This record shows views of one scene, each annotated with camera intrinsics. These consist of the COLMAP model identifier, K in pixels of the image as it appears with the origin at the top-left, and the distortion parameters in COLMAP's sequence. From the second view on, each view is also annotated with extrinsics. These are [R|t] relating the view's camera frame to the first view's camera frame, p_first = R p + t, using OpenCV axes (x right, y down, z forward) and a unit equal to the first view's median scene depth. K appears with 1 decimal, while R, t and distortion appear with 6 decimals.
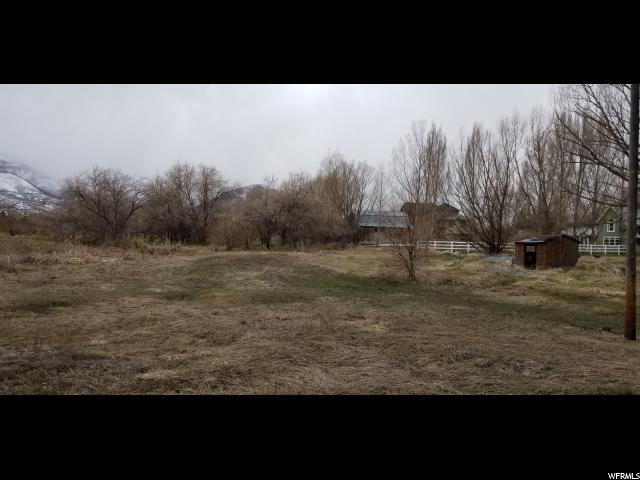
lens RADIAL K [[509.7, 0, 310.9], [0, 509.7, 238.0], [0, 0, 1]] dist [0.005229, -0.008182]
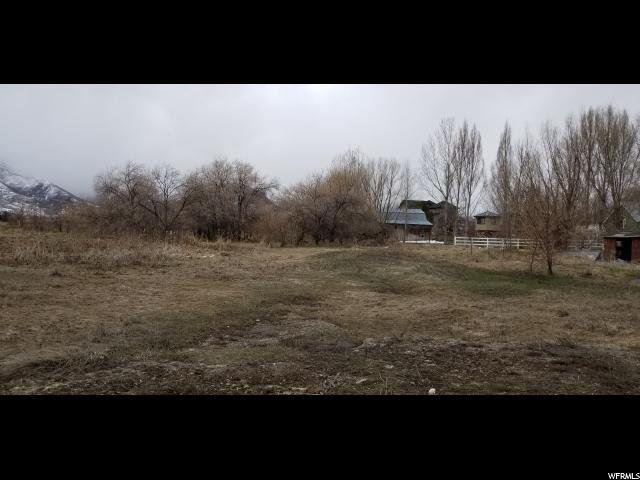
lens RADIAL K [[508.2, 0, 304.3], [0, 508.2, 237.6], [0, 0, 1]] dist [0.006656, -0.007354]
pose [[0.998944, -0.001796, 0.045903, -0.125197], [0.001654, 0.999994, 0.003115, 0.002368], [-0.045908, -0.003036, 0.998941, 0.008891]]
